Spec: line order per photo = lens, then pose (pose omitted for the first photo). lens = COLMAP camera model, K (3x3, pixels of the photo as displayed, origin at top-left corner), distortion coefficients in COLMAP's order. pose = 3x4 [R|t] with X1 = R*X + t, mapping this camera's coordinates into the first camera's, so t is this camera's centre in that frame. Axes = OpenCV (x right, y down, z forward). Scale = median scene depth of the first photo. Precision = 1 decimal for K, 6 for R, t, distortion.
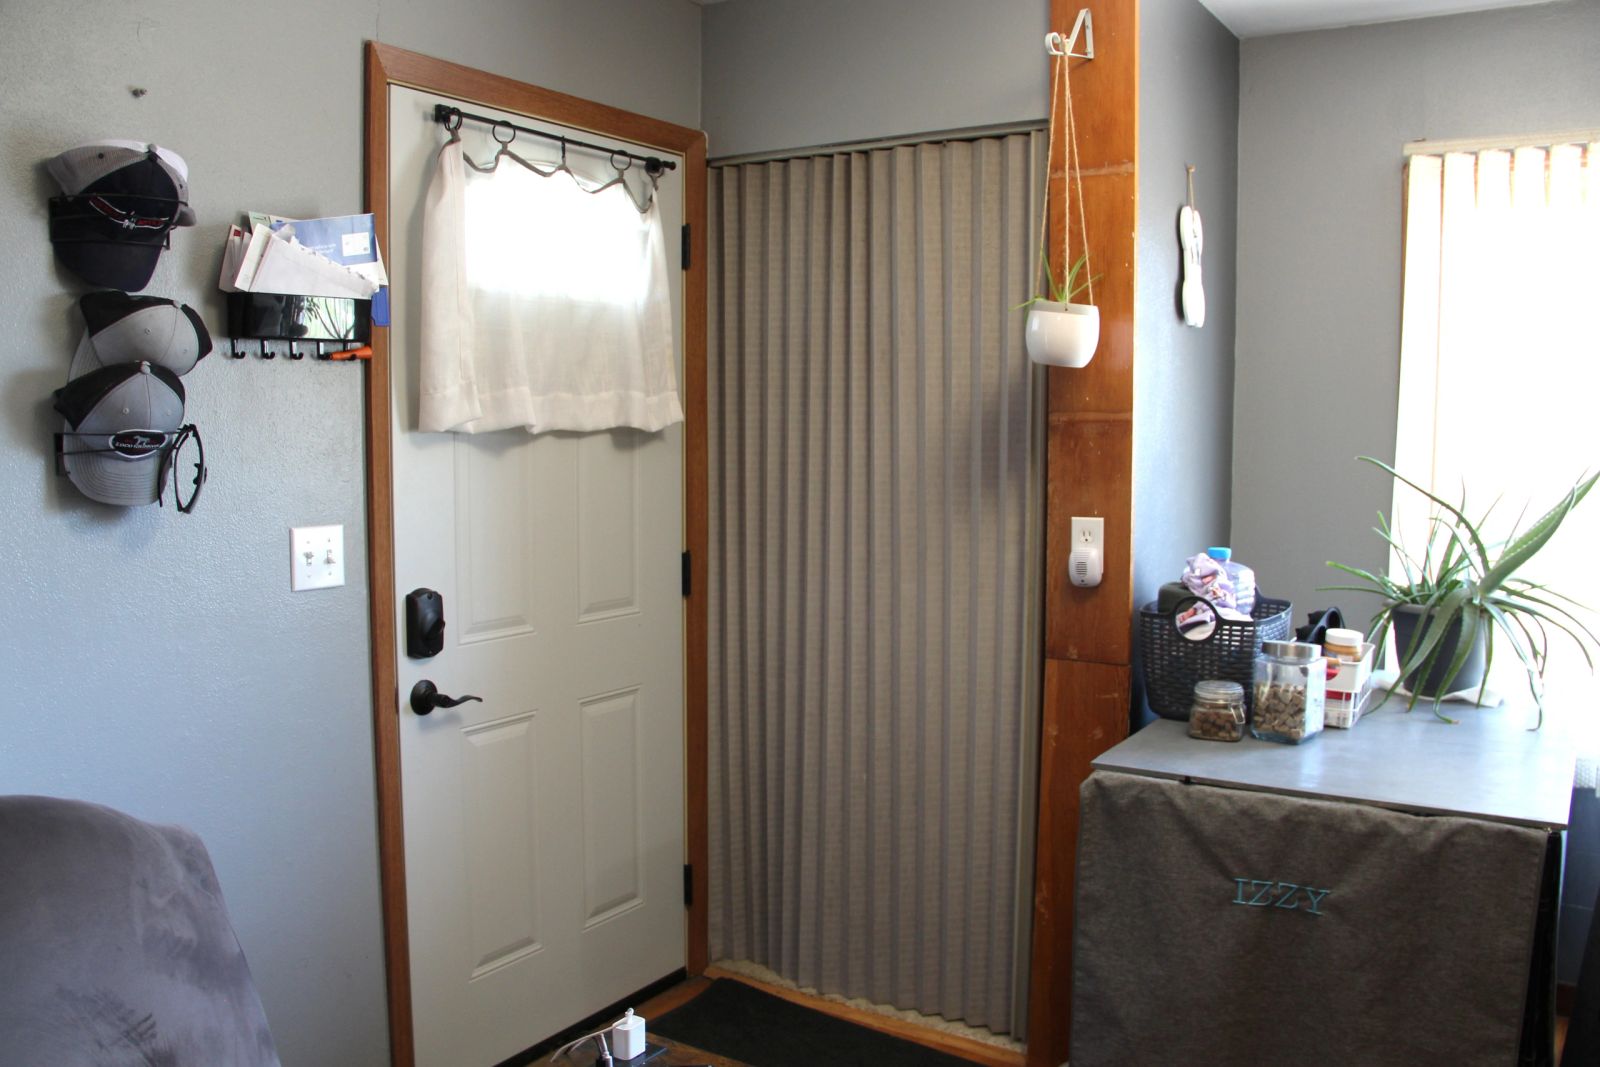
lens RADIAL K [[1349.6, 0, 853.8], [0, 1349.6, 542.8], [0, 0, 1]] dist [-0.176551, 0.147856]
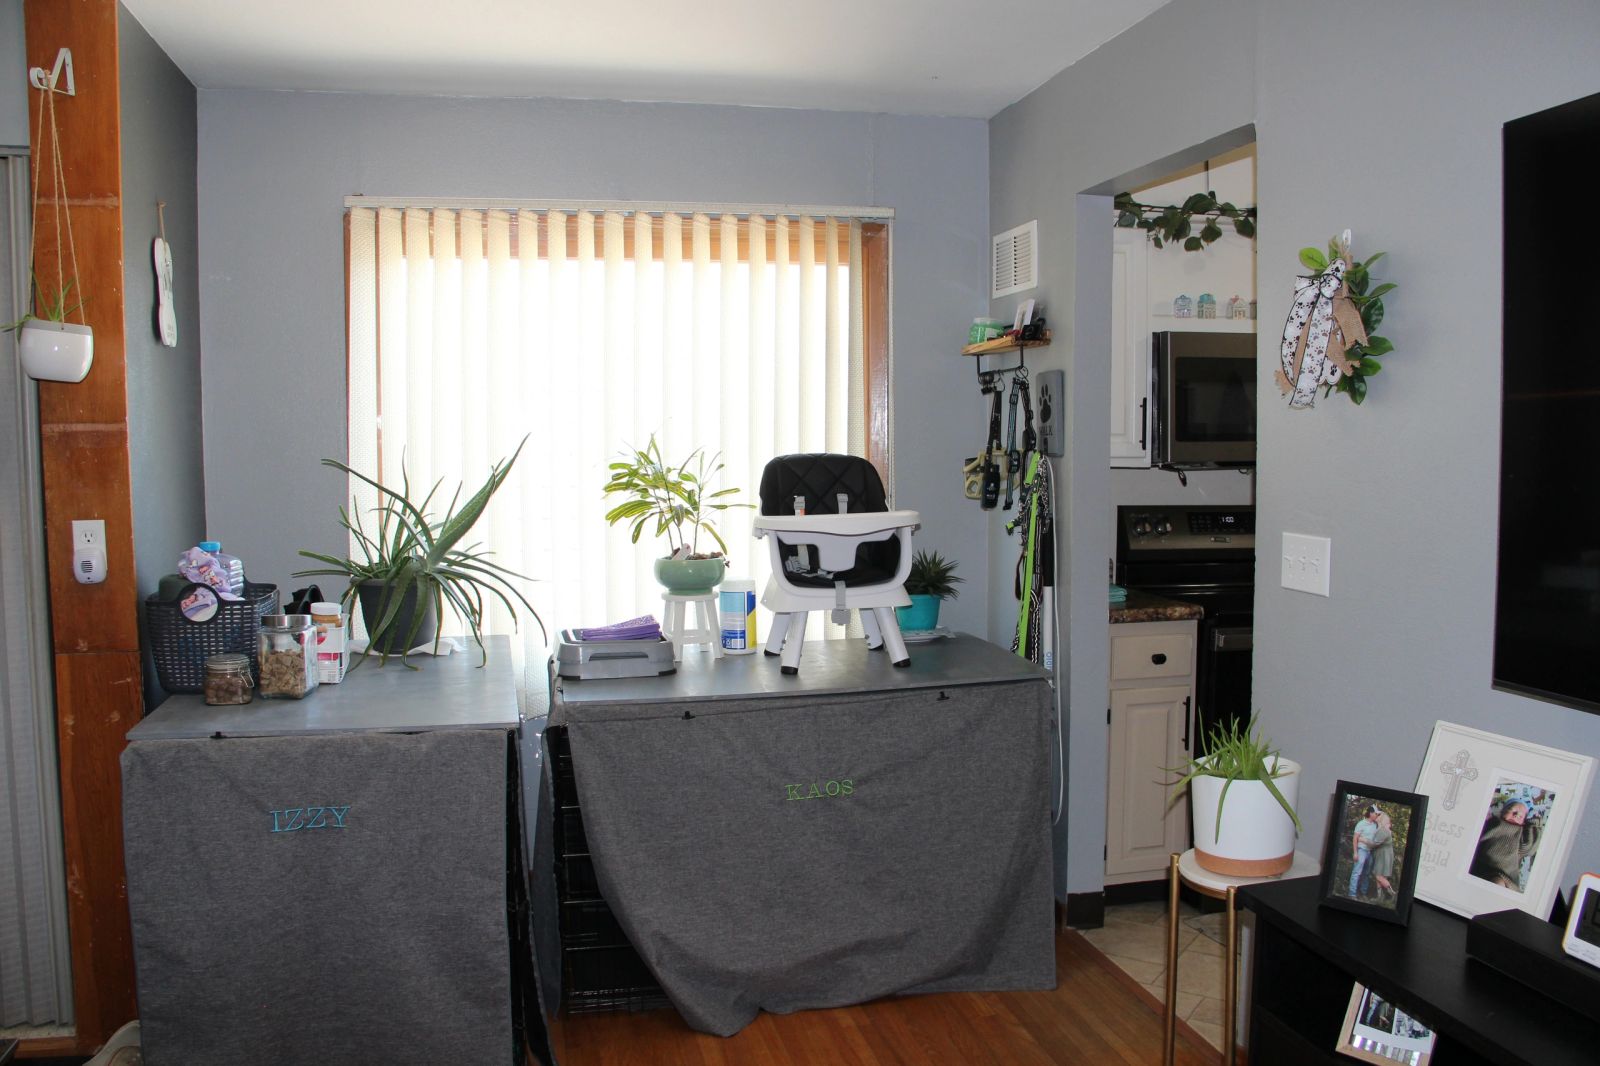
lens RADIAL K [[1349.6, 0, 853.8], [0, 1349.6, 542.3], [0, 0, 1]] dist [-0.176551, 0.147856]
pose [[0.692065, -0.061680, 0.719195, -0.153084], [0.075719, 0.997049, 0.012646, 0.033597], [-0.717852, 0.045705, 0.694693, -0.175564]]
